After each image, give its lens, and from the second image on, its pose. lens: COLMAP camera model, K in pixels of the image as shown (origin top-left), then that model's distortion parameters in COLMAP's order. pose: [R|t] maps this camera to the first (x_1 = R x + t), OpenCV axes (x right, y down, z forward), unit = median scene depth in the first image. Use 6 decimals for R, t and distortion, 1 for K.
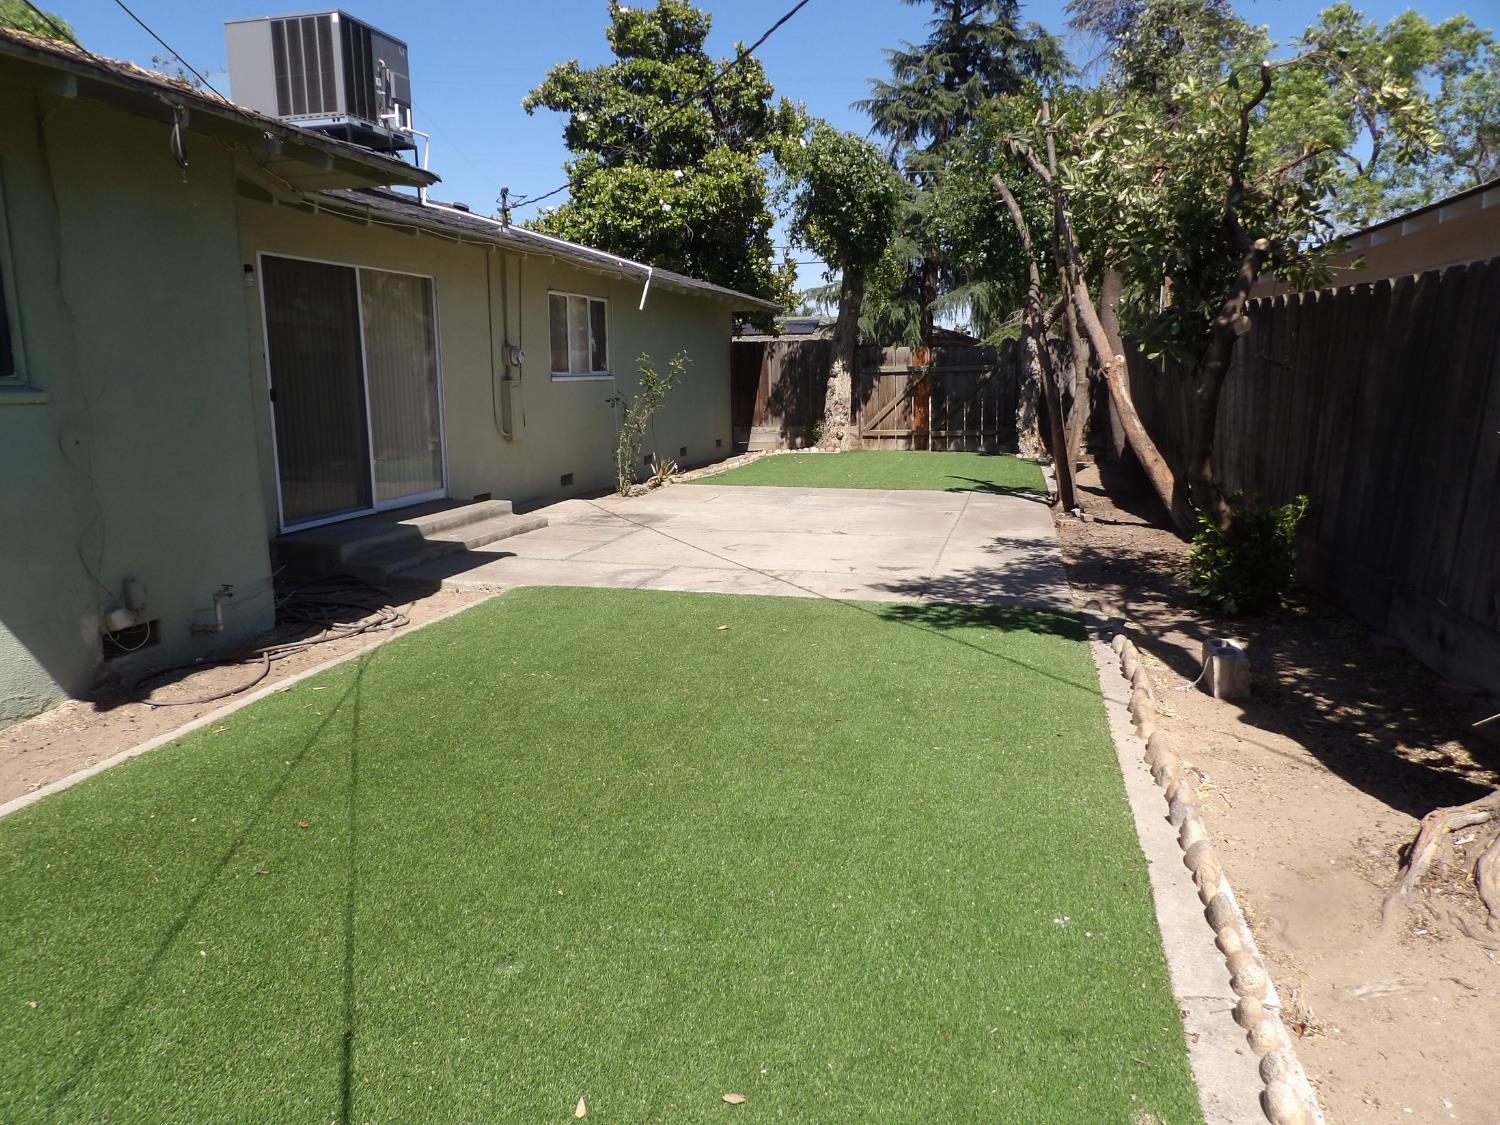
lens RADIAL K [[1088.5, 0, 742.6], [0, 1088.5, 557.1], [0, 0, 1]] dist [-0.021526, 0.032830]
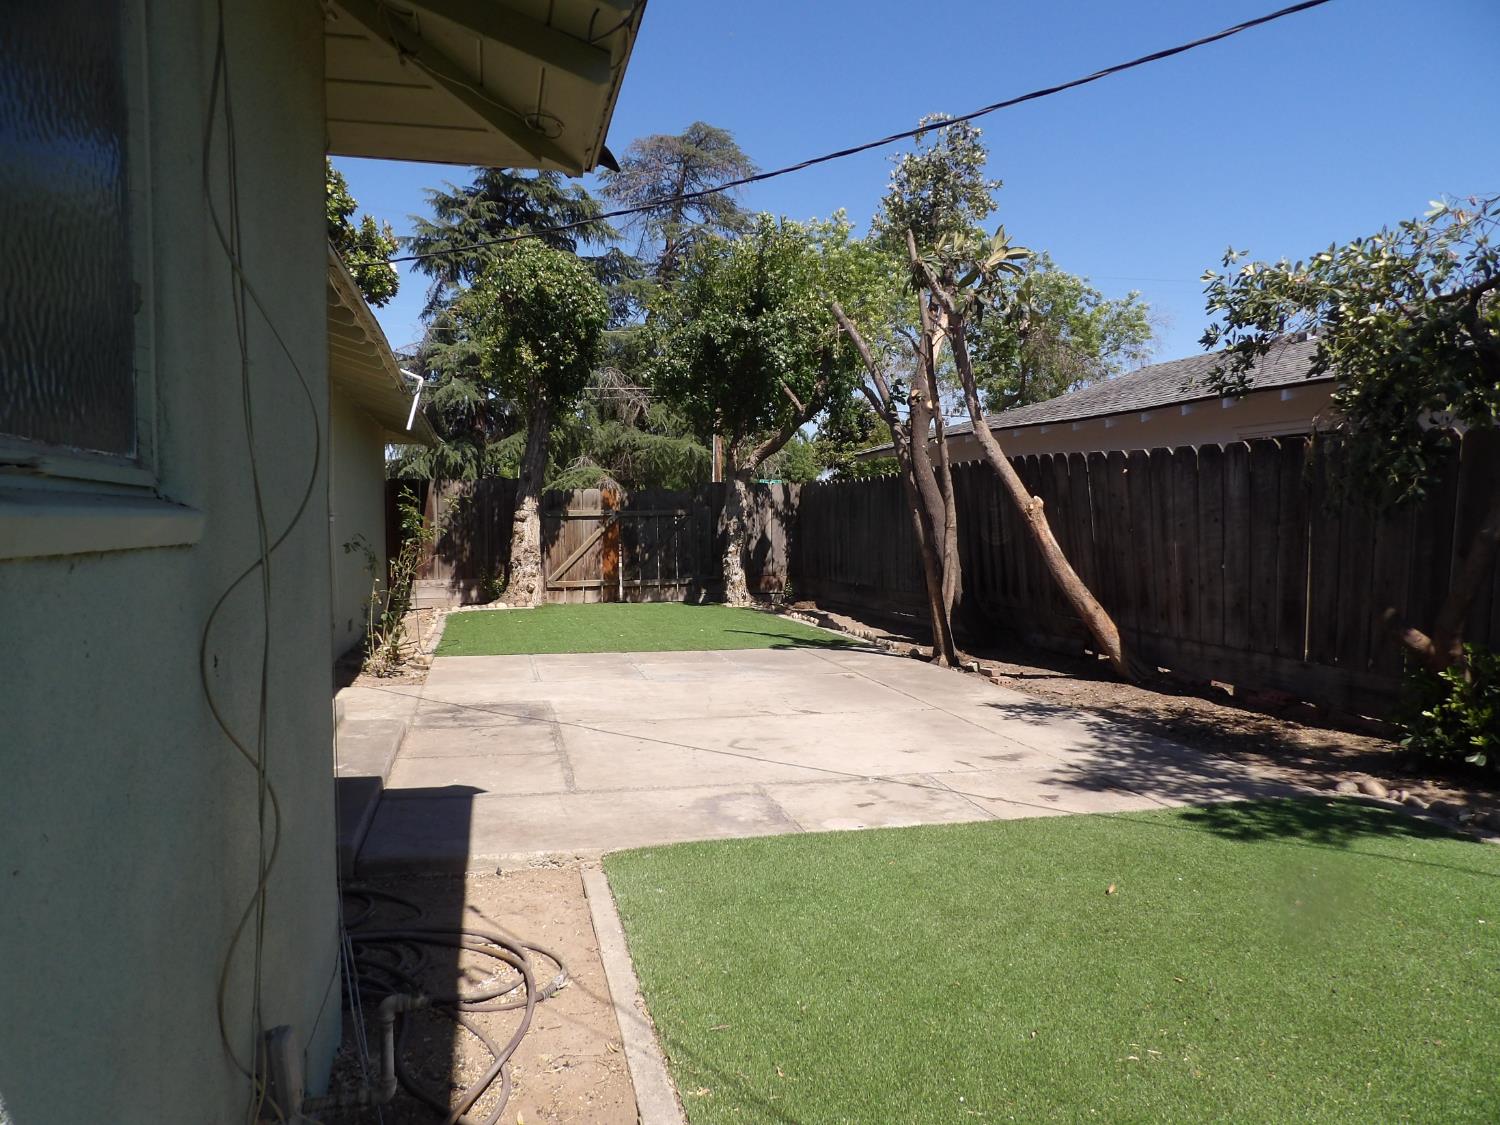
lens RADIAL K [[1088.5, 0, 749.9], [0, 1088.5, 548.2], [0, 0, 1]] dist [-0.021526, 0.032830]
pose [[0.883765, -0.005619, 0.467897, -0.157091], [0.072317, 0.989555, -0.124708, -0.021923], [-0.462309, 0.144049, 0.874940, 0.154947]]
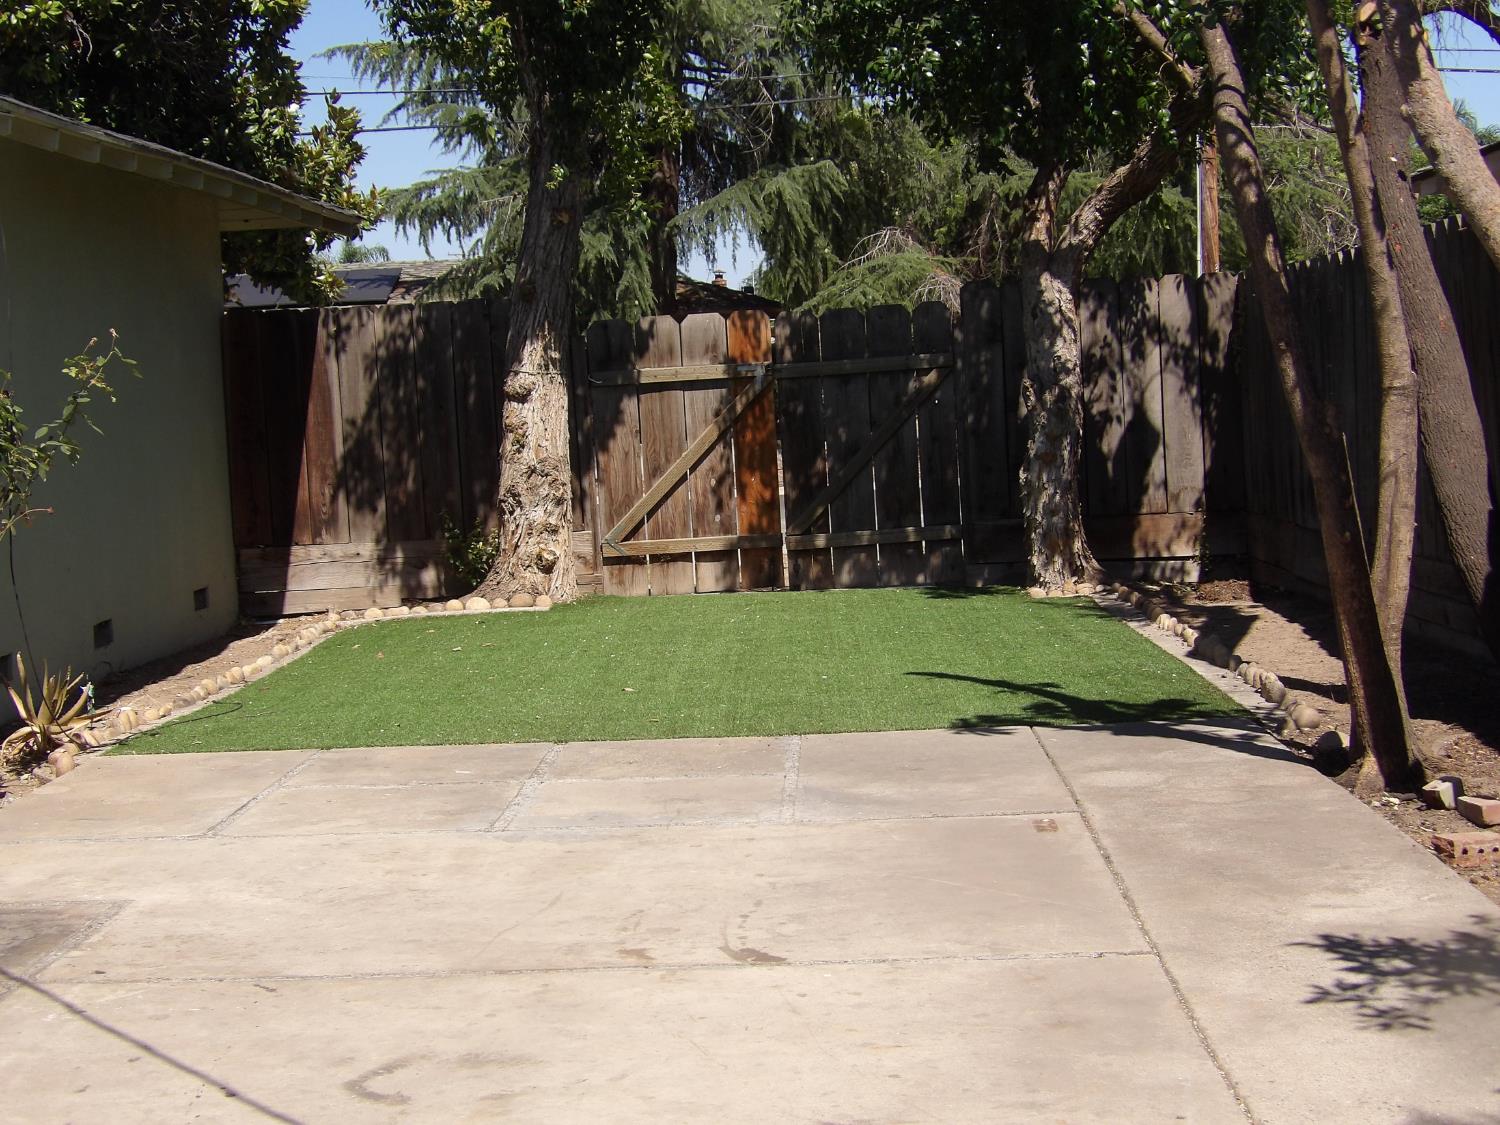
lens RADIAL K [[2460.5, 0, 752.4], [0, 2460.5, 562.3], [0, 0, 1]] dist [-0.058947, 0.000000]
pose [[0.974962, -0.048502, 0.217015, -0.019682], [0.069767, 0.993365, -0.091421, -0.031555], [-0.211142, 0.104272, 0.971878, 0.194081]]
